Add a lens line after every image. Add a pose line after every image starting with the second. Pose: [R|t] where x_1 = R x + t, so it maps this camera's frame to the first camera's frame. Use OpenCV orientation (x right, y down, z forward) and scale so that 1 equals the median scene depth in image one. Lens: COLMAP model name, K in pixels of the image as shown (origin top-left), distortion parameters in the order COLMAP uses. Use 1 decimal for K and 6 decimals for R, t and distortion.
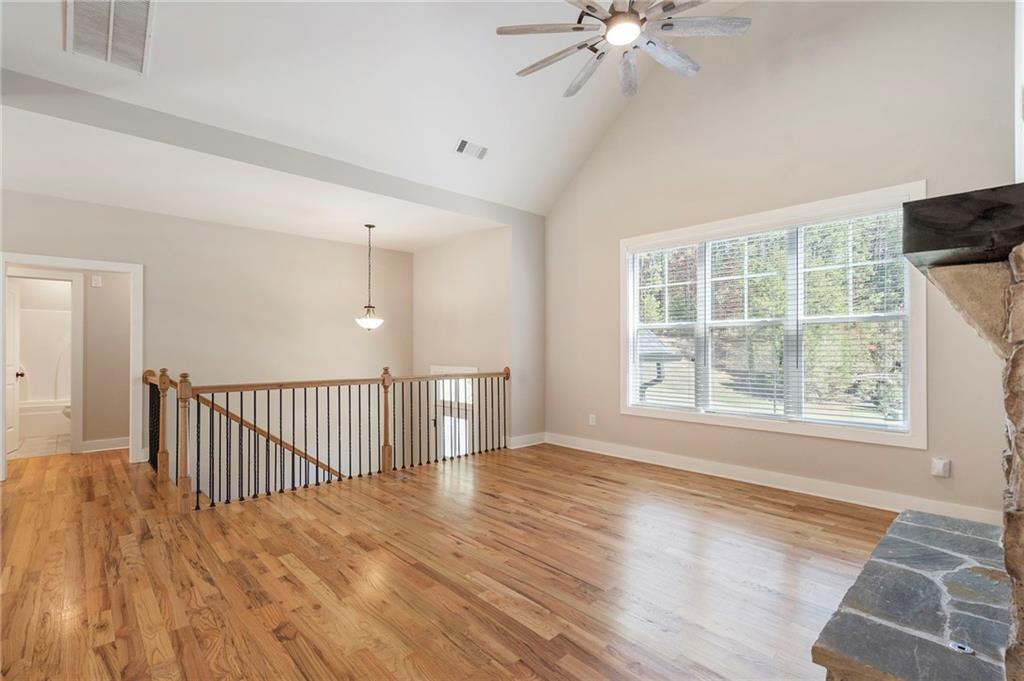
lens RADIAL K [[471.4, 0, 507.5], [0, 471.4, 345.7], [0, 0, 1]] dist [-0.004168, 0.001243]
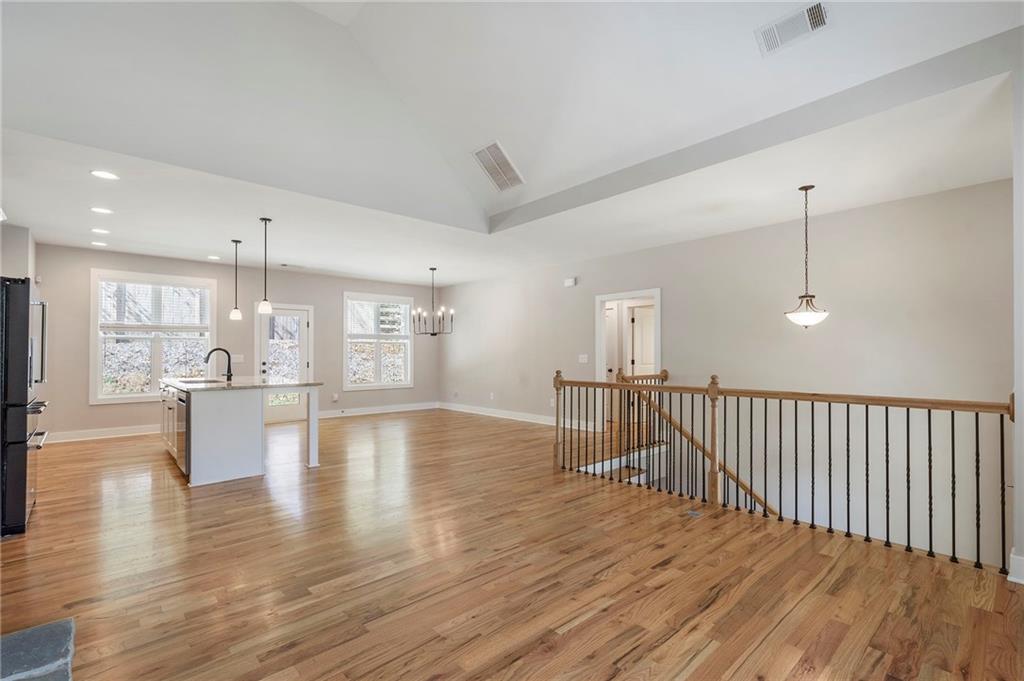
lens RADIAL K [[471.4, 0, 510.1], [0, 471.4, 346.2], [0, 0, 1]] dist [-0.004168, 0.001243]
pose [[-0.023509, -0.015923, -0.999597, 0.707056], [0.008243, 0.999836, -0.016121, 0.005548], [0.999690, -0.008618, -0.023374, 0.835842]]
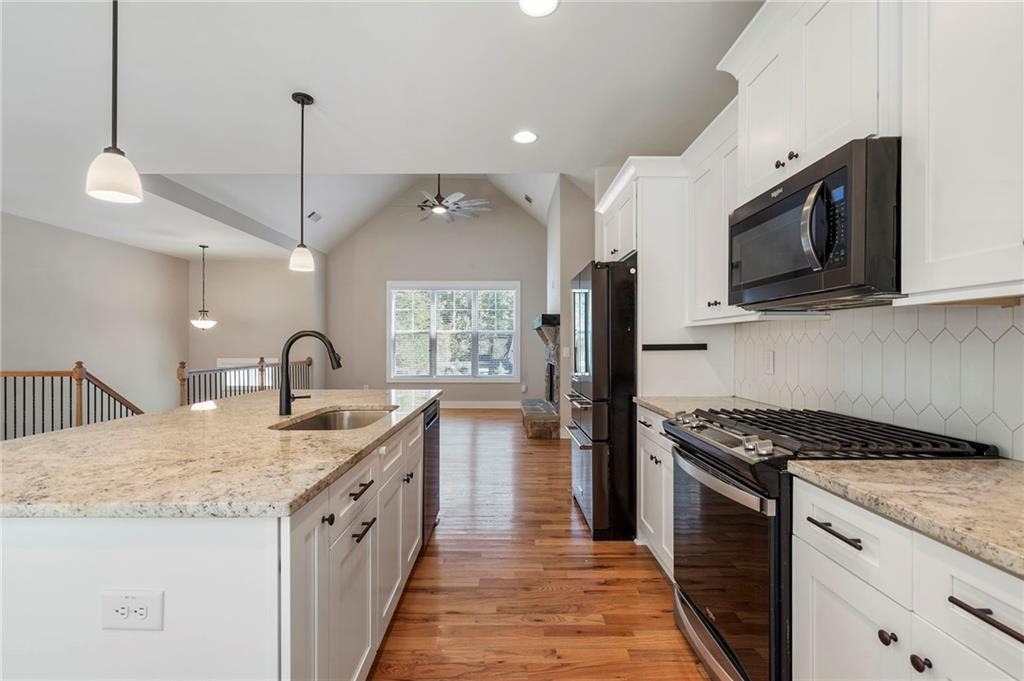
lens RADIAL K [[471.4, 0, 516.1], [0, 471.4, 344.3], [0, 0, 1]] dist [-0.004168, 0.001243]
pose [[0.675186, 0.000244, 0.737647, -1.000469], [-0.004847, 0.999980, 0.004106, -0.006119], [-0.737632, -0.006348, 0.675174, -0.696462]]
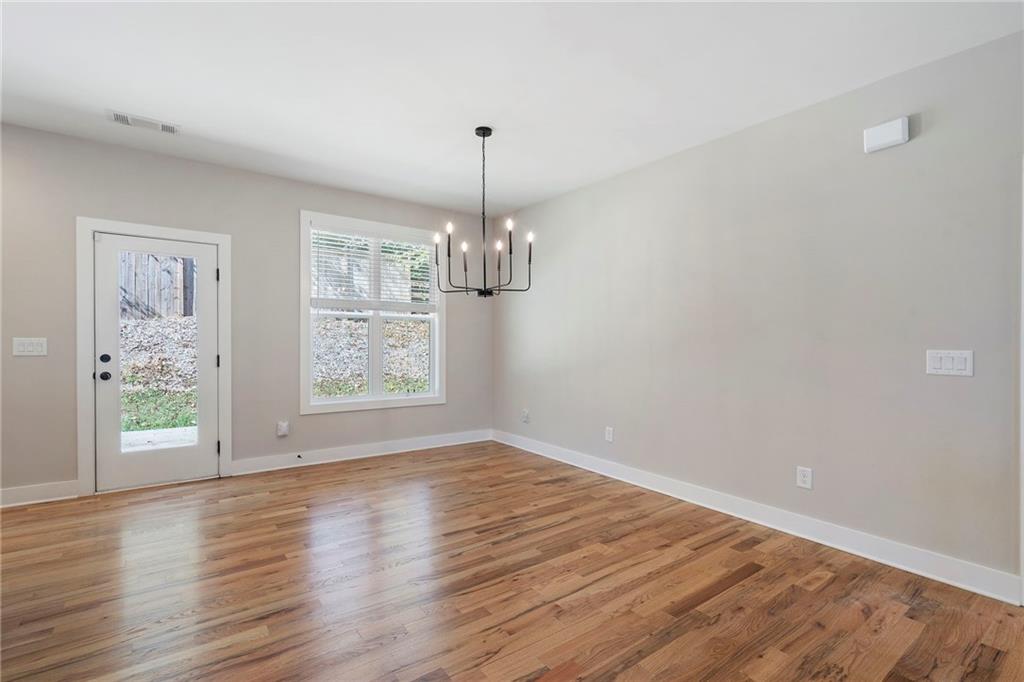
lens RADIAL K [[463.9, 0, 511.0], [0, 463.9, 345.9], [0, 0, 1]] dist [-0.007887, -0.000685]
pose [[-0.116225, 0.011192, -0.993160, -0.620671], [-0.003821, 0.999924, 0.011716, 0.002023], [0.993216, 0.005157, -0.116174, 0.577727]]
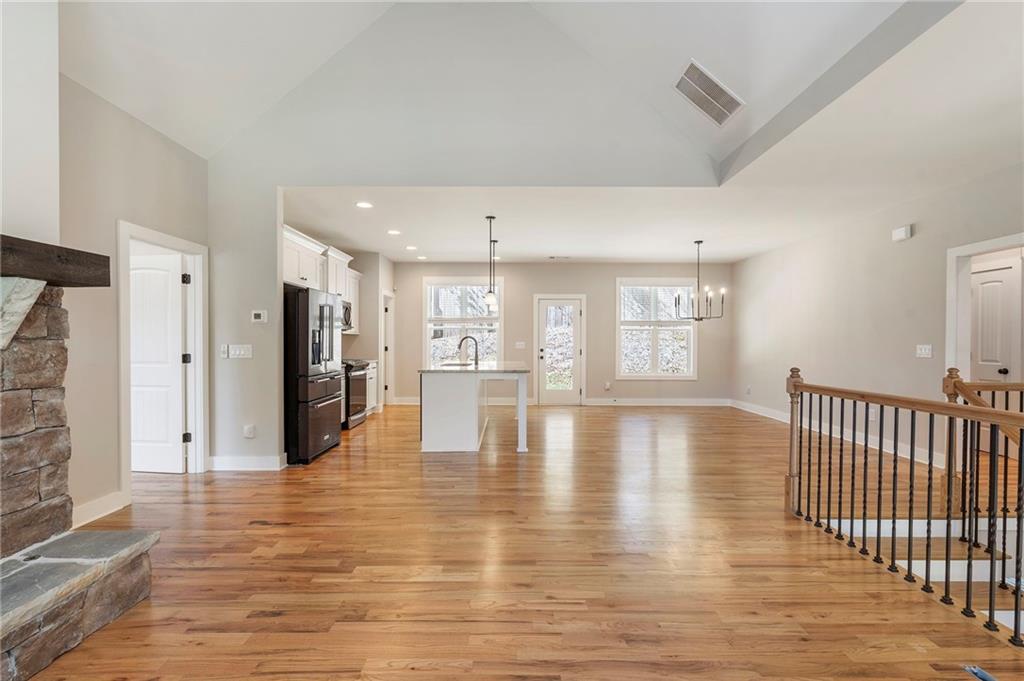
lens RADIAL K [[471.4, 0, 505.4], [0, 471.4, 343.7], [0, 0, 1]] dist [-0.004168, 0.001243]
pose [[-0.693866, 0.001963, -0.720102, 0.392265], [0.001803, 0.999998, 0.000989, 0.005800], [0.720102, -0.000612, -0.693868, 1.169874]]
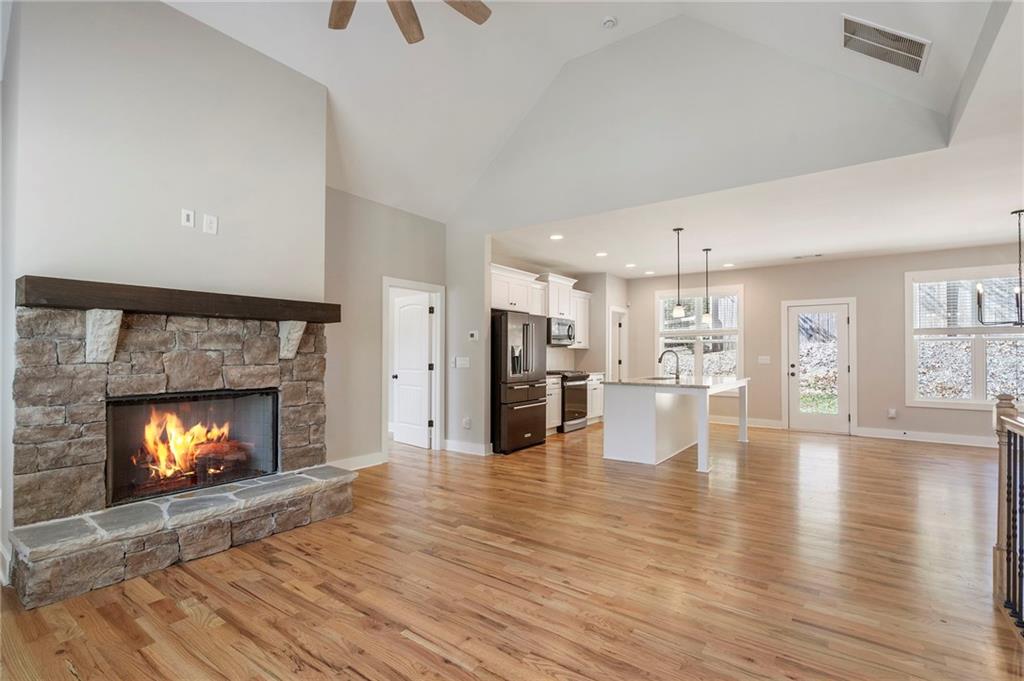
lens RADIAL K [[471.4, 0, 503.1], [0, 471.4, 346.0], [0, 0, 1]] dist [-0.004168, 0.001243]
pose [[-0.986052, -0.006782, -0.166296, 0.124696], [-0.003053, 0.999738, -0.022670, 0.005760], [0.166407, -0.021847, -0.985815, 1.456337]]
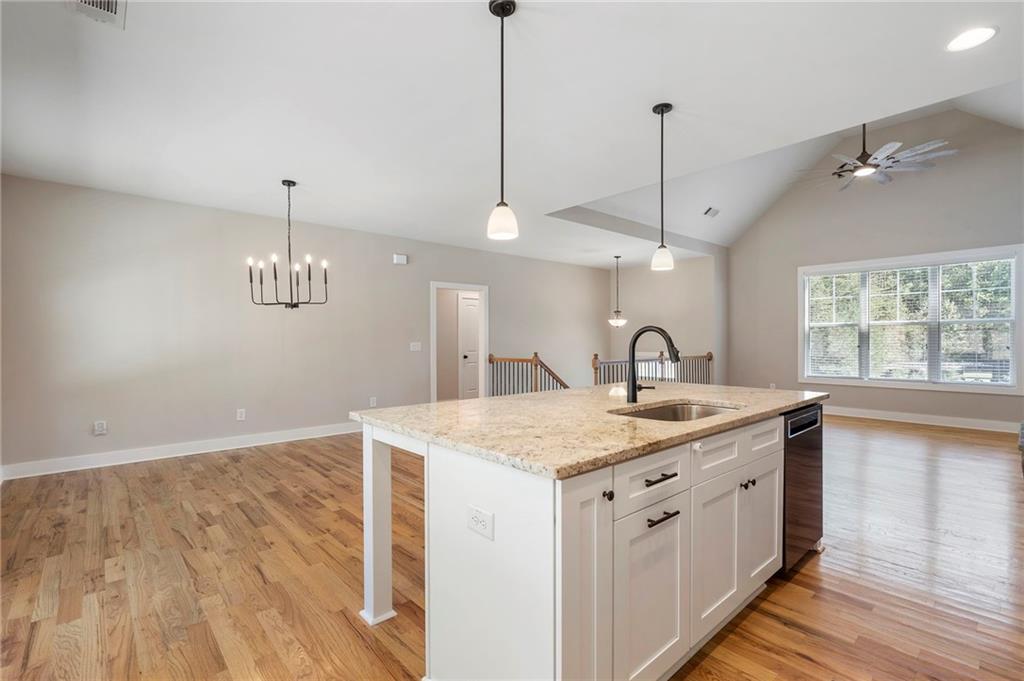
lens RADIAL K [[471.4, 0, 506.9], [0, 471.4, 339.5], [0, 0, 1]] dist [-0.004168, 0.001243]
pose [[0.999517, -0.003619, -0.030862, -0.910938], [0.003760, 0.999983, 0.004542, -0.005194], [0.030845, -0.004656, 0.999513, -0.749572]]
